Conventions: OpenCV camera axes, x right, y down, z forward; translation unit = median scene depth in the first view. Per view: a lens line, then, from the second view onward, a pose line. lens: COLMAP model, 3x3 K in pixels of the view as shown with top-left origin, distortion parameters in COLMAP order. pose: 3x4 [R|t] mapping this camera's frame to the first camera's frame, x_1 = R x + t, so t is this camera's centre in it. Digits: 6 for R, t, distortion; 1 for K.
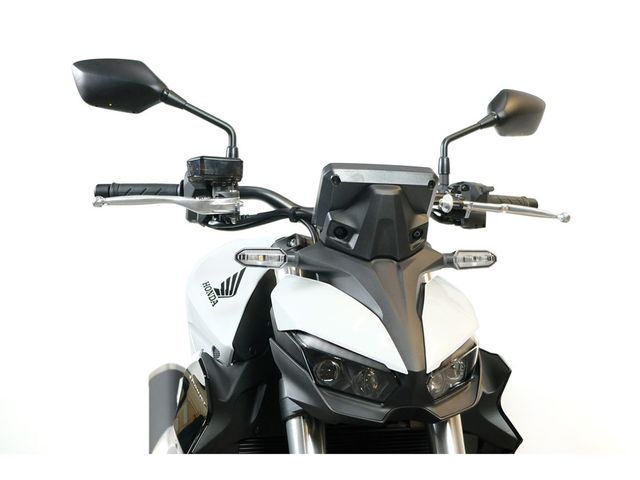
lens RADIAL K [[846.0, 0, 320.9], [0, 846.0, 240.9], [0, 0, 1]] dist [-0.063069, 0.000000]
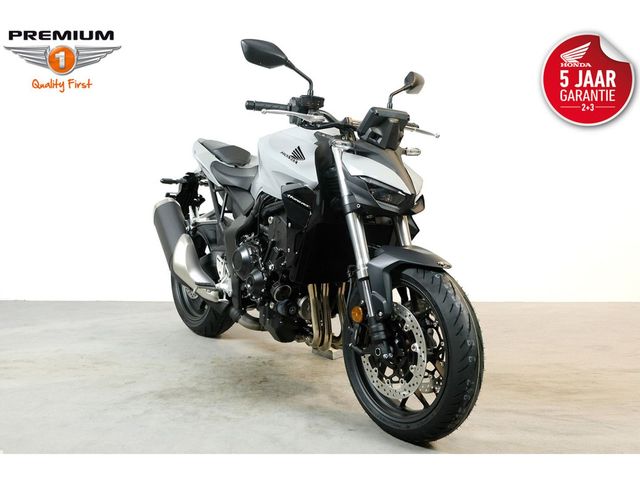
lens RADIAL K [[846.0, 0, 319.4], [0, 846.0, 239.3], [0, 0, 1]] dist [-0.063069, 0.000000]
pose [[0.913124, 0.034297, 0.406237, -0.948870], [-0.089150, 0.989137, 0.116880, 0.010825], [-0.397815, -0.142942, 0.906262, -1.004521]]
